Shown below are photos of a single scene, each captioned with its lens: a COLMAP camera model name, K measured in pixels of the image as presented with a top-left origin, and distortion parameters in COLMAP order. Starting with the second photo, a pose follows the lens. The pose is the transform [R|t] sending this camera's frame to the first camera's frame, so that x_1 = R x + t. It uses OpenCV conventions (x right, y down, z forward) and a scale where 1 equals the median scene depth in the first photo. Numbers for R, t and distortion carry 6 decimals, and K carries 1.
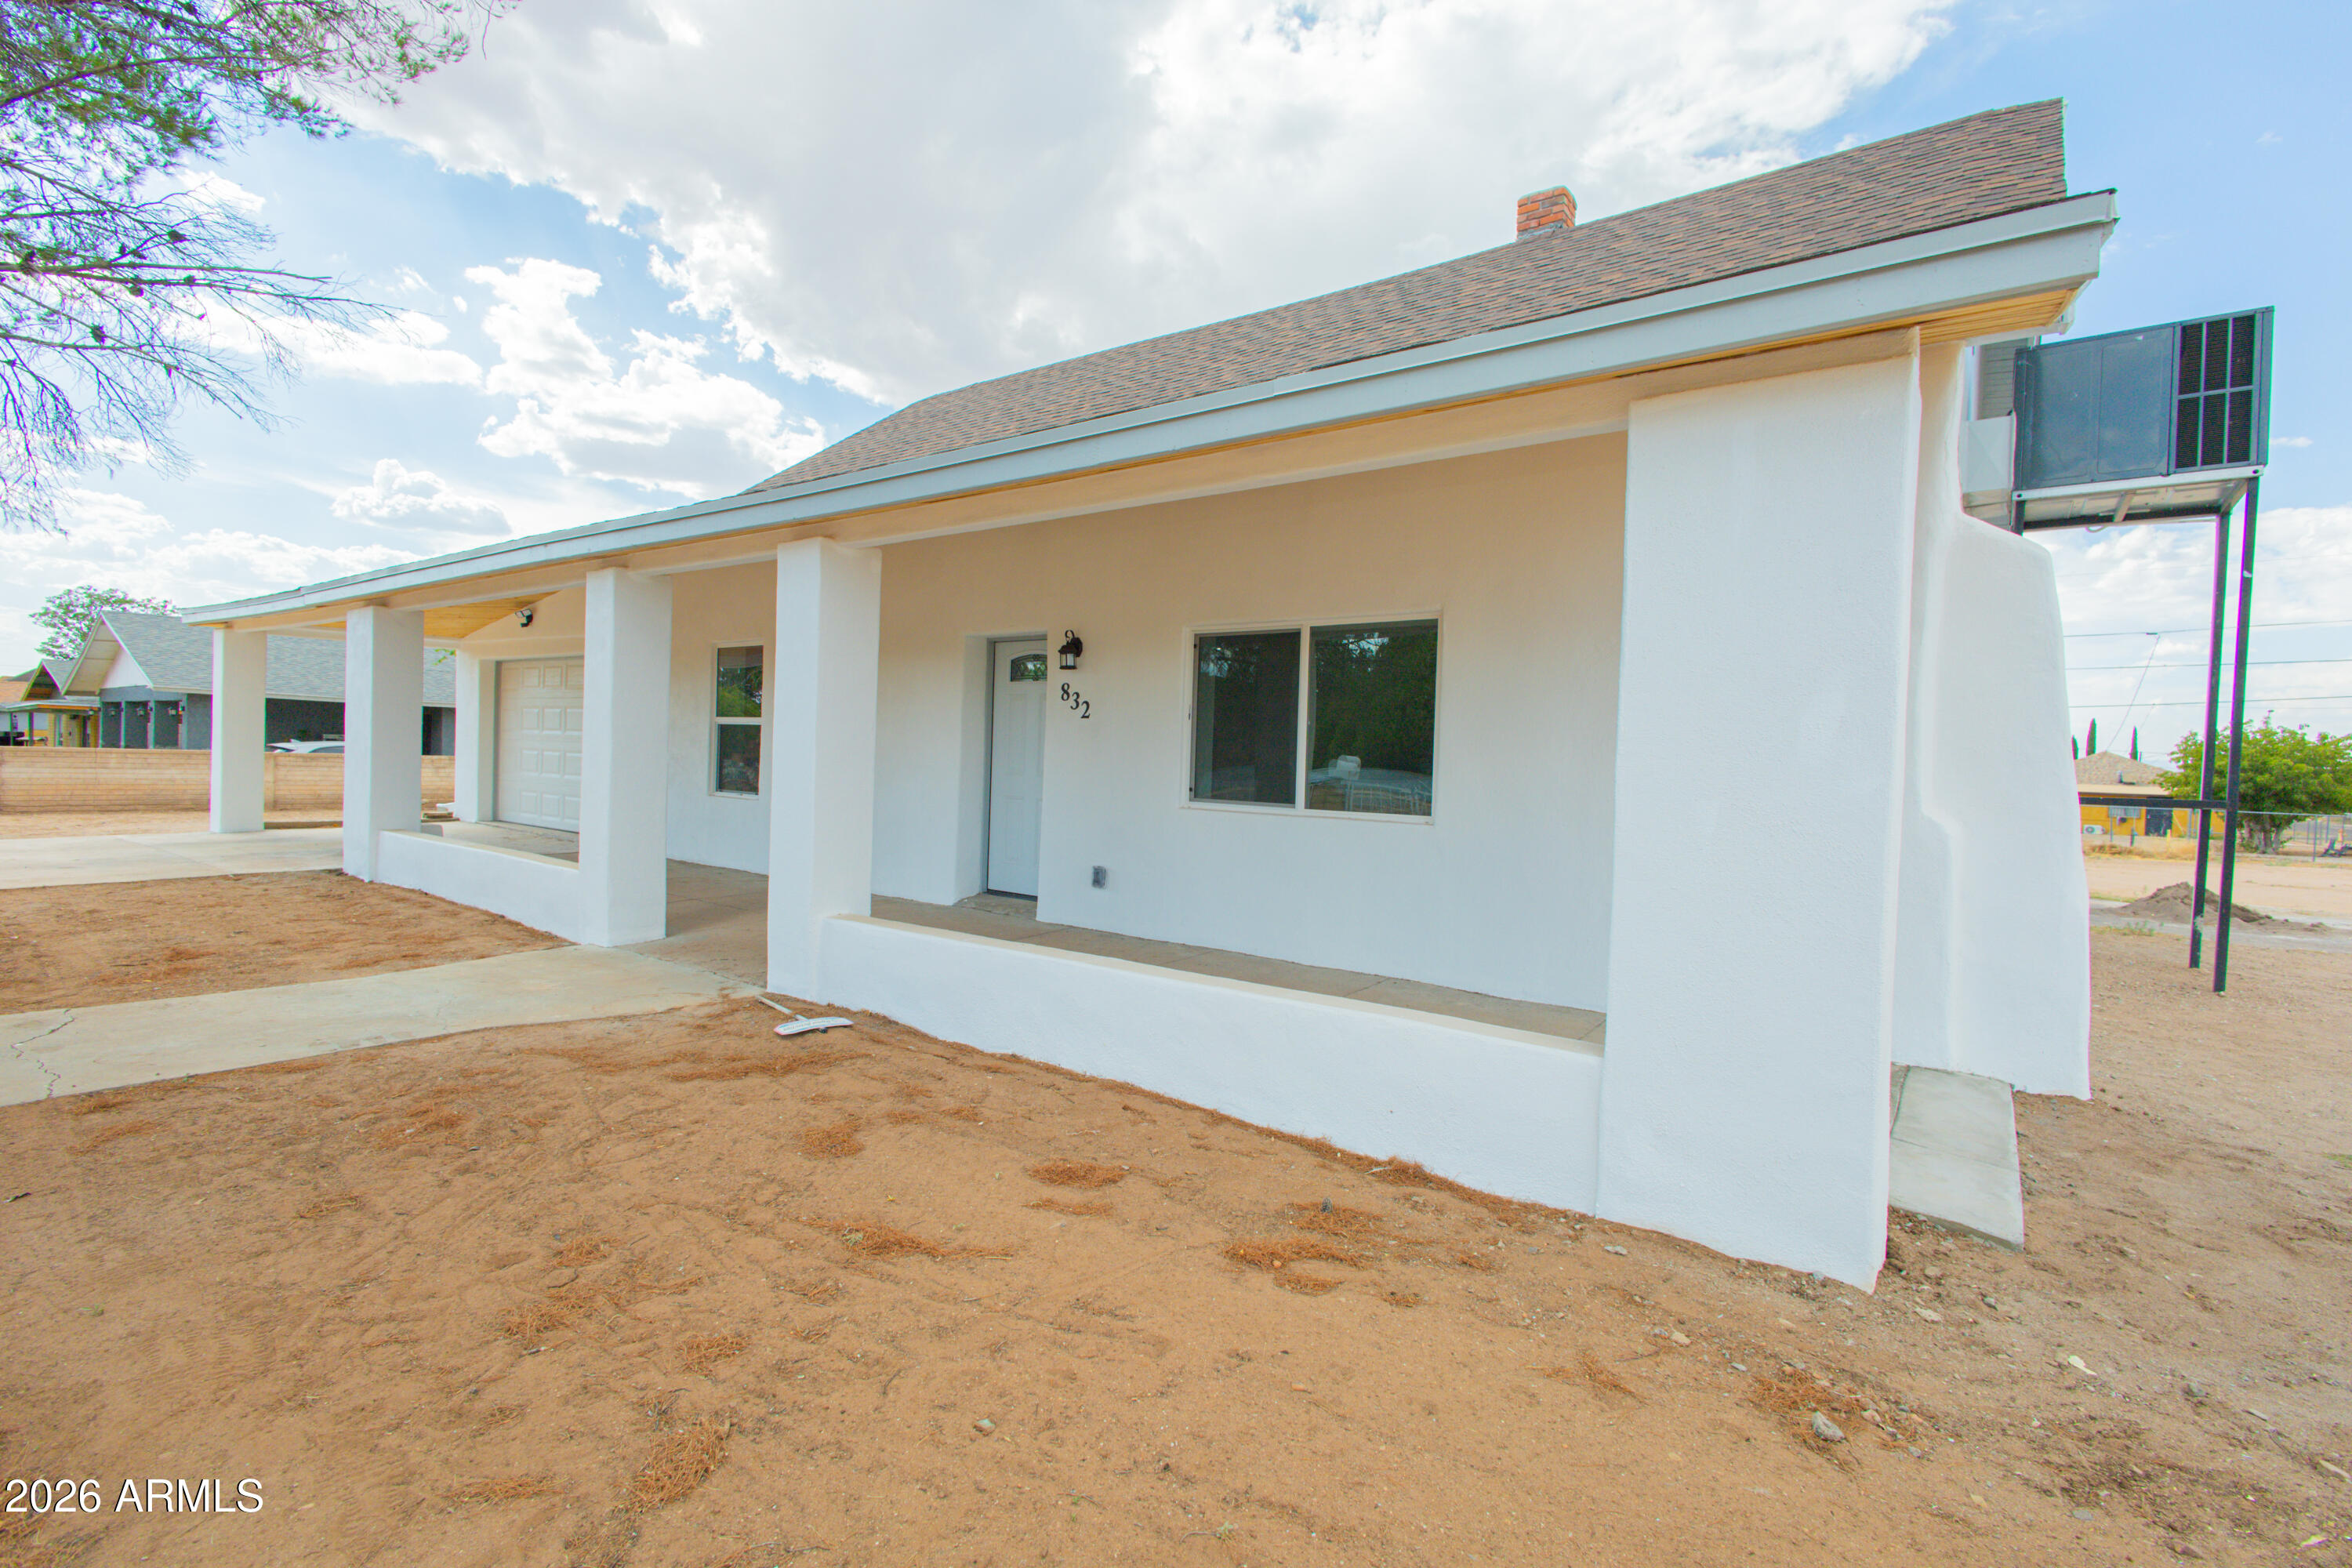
lens RADIAL K [[1078.7, 0, 1175.4], [0, 1078.7, 774.3], [0, 0, 1]] dist [0.002453, -0.000141]
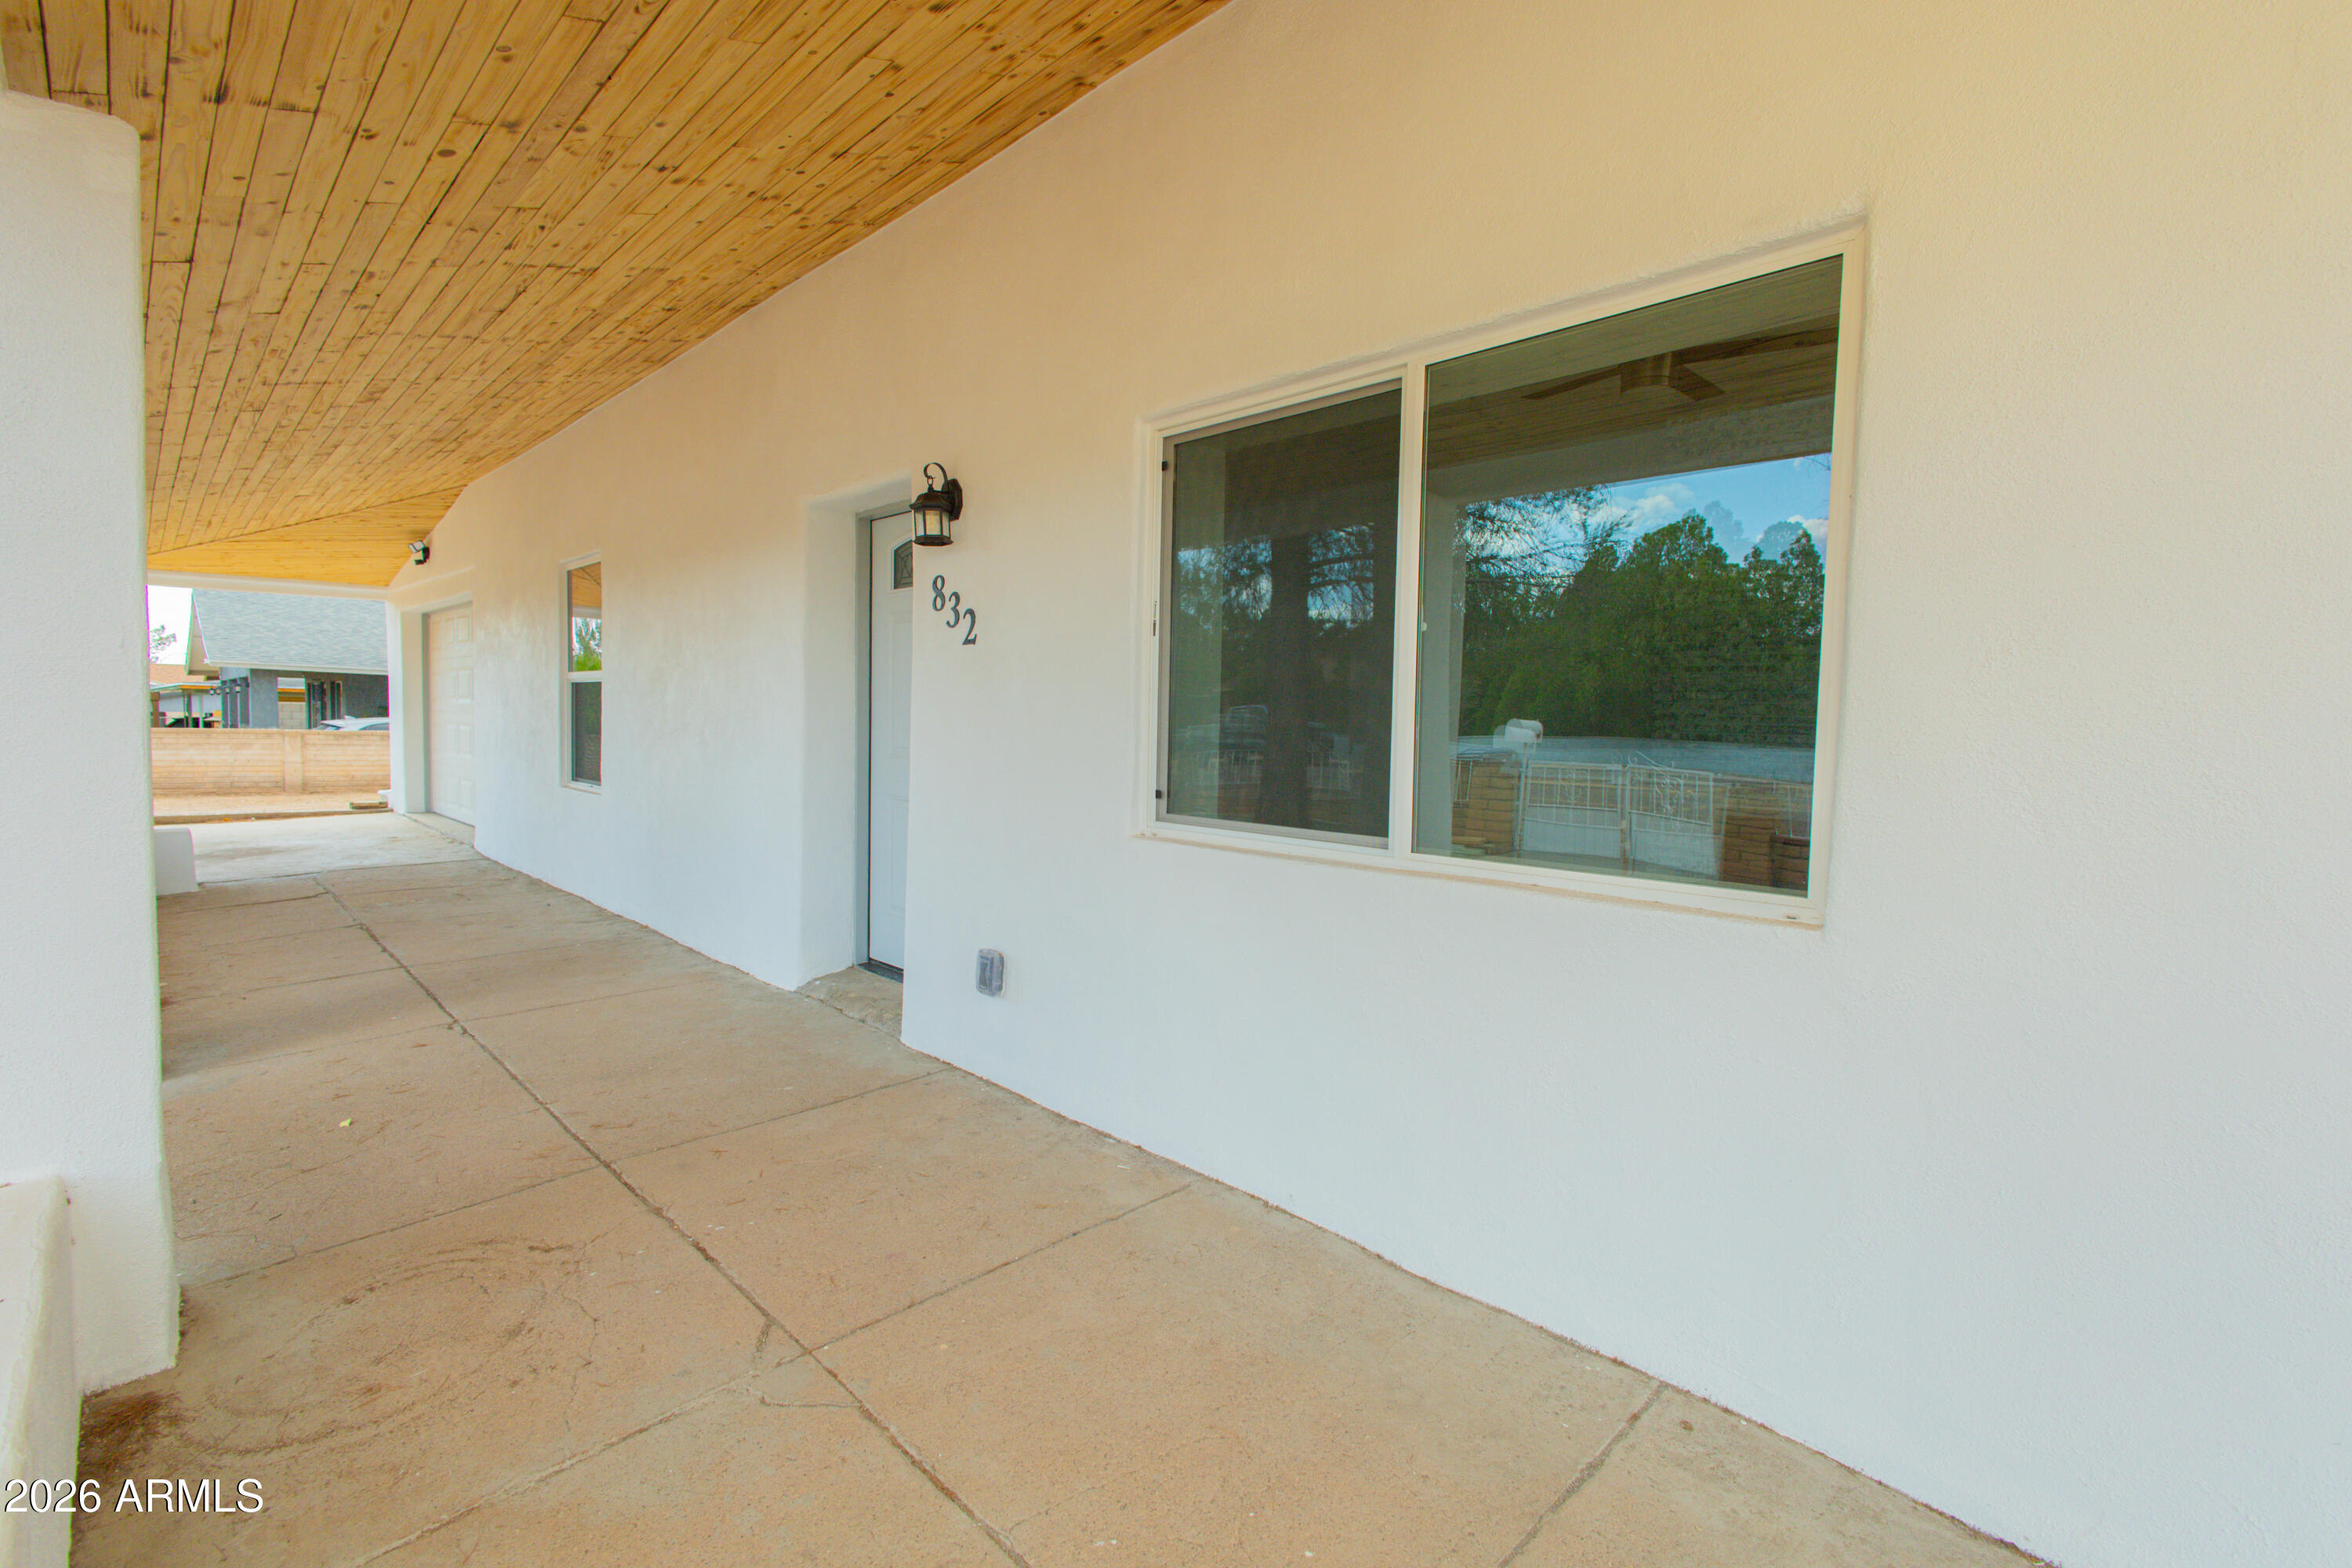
lens RADIAL K [[1078.7, 0, 1178.6], [0, 1078.7, 785.9], [0, 0, 1]] dist [0.002453, -0.000141]
pose [[0.989167, -0.002620, -0.146770, 0.073126], [0.008390, 0.999215, 0.038709, -0.005302], [0.146553, -0.039521, 0.988413, 0.471593]]
